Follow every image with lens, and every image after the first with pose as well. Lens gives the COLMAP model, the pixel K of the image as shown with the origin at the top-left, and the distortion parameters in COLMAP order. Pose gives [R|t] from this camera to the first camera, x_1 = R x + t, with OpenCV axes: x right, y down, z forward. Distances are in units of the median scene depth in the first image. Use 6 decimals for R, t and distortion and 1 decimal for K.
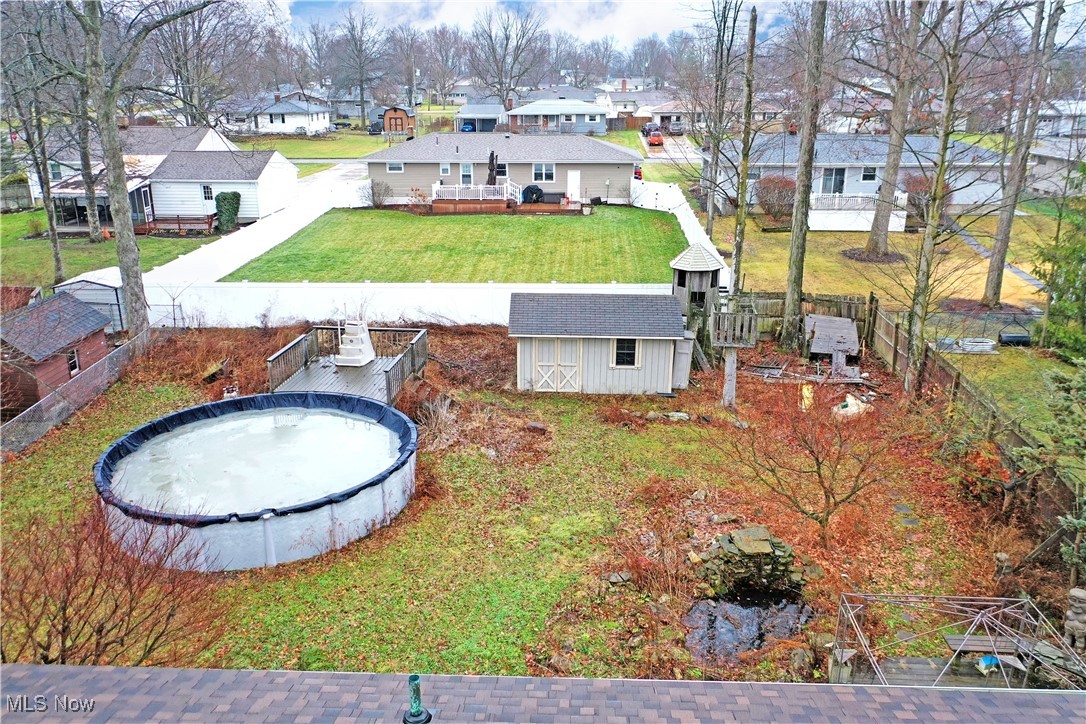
lens RADIAL K [[859.7, 0, 539.9], [0, 859.7, 362.5], [0, 0, 1]] dist [0.016903, -0.002145]
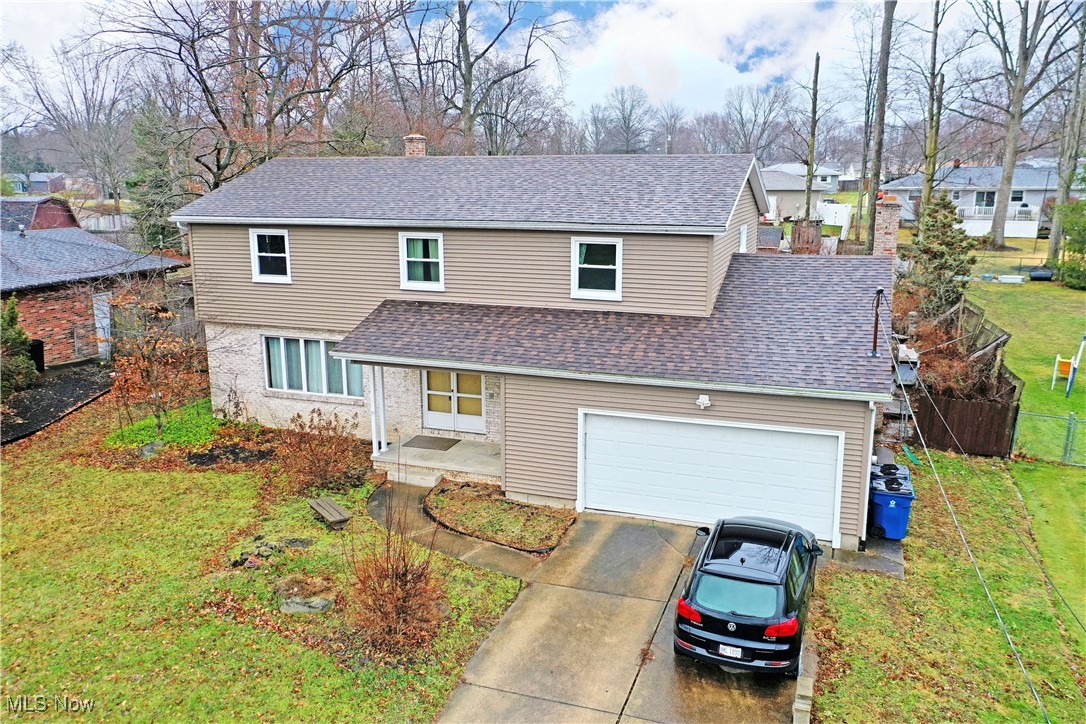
lens RADIAL K [[859.7, 0, 538.8], [0, 859.7, 358.9], [0, 0, 1]] dist [0.016903, -0.002145]
pose [[0.953750, 0.062232, -0.294088, 0.221428], [-0.091935, 0.991845, -0.088269, 0.366467], [0.286197, 0.111224, 0.951694, -0.680098]]
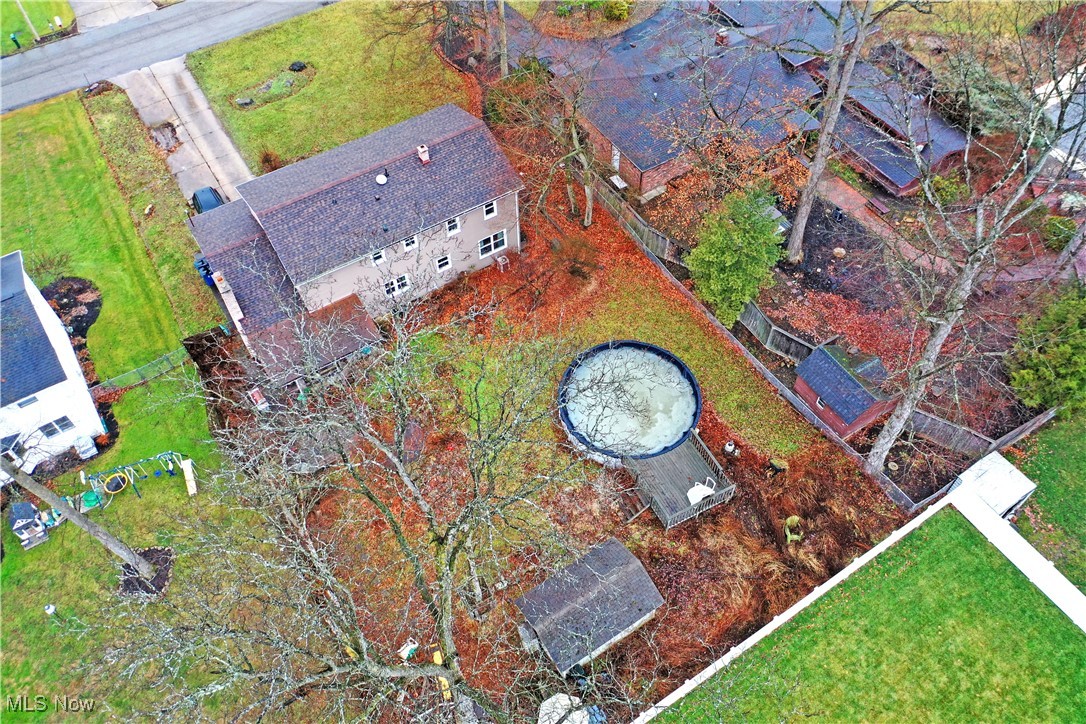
lens RADIAL K [[859.7, 0, 542.0], [0, 859.7, 362.7], [0, 0, 1]] dist [0.016903, -0.002145]
pose [[-0.819543, 0.470435, -0.327171, 0.397058], [-0.169529, 0.346344, 0.922662, -1.439356], [0.547366, 0.811626, -0.204091, 0.962756]]
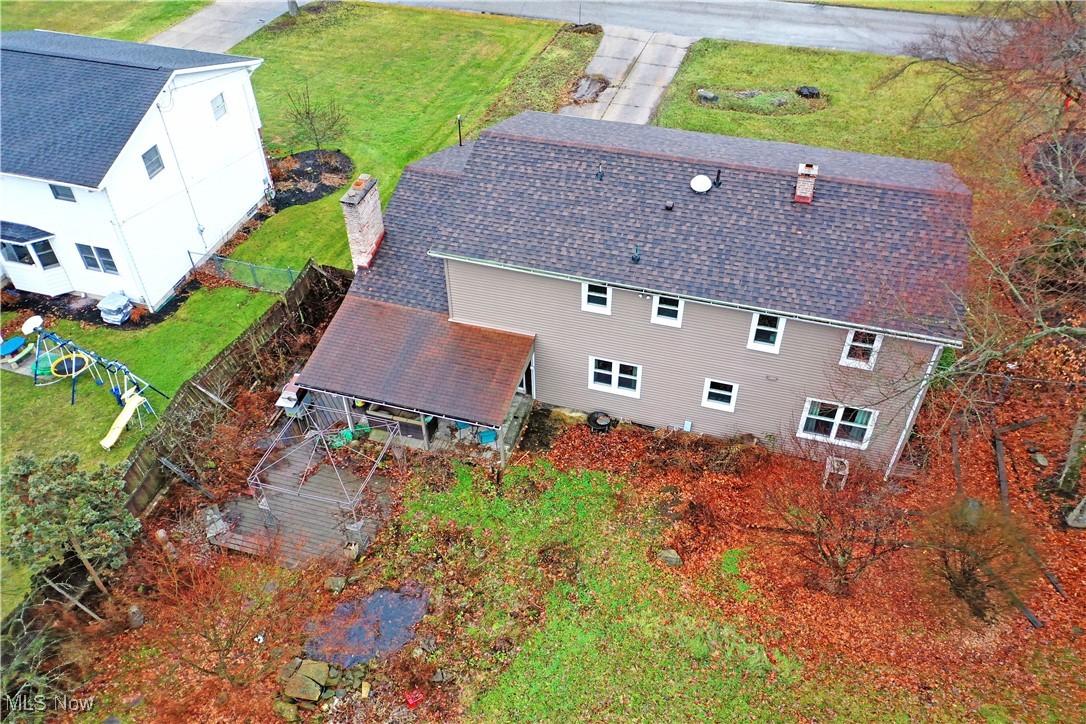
lens RADIAL K [[859.7, 0, 541.7], [0, 859.7, 363.0], [0, 0, 1]] dist [0.016903, -0.002145]
pose [[-0.970004, -0.155429, 0.186906, -0.116726], [0.089078, 0.488126, 0.868215, -0.597346], [-0.226180, 0.858822, -0.459639, 0.730110]]
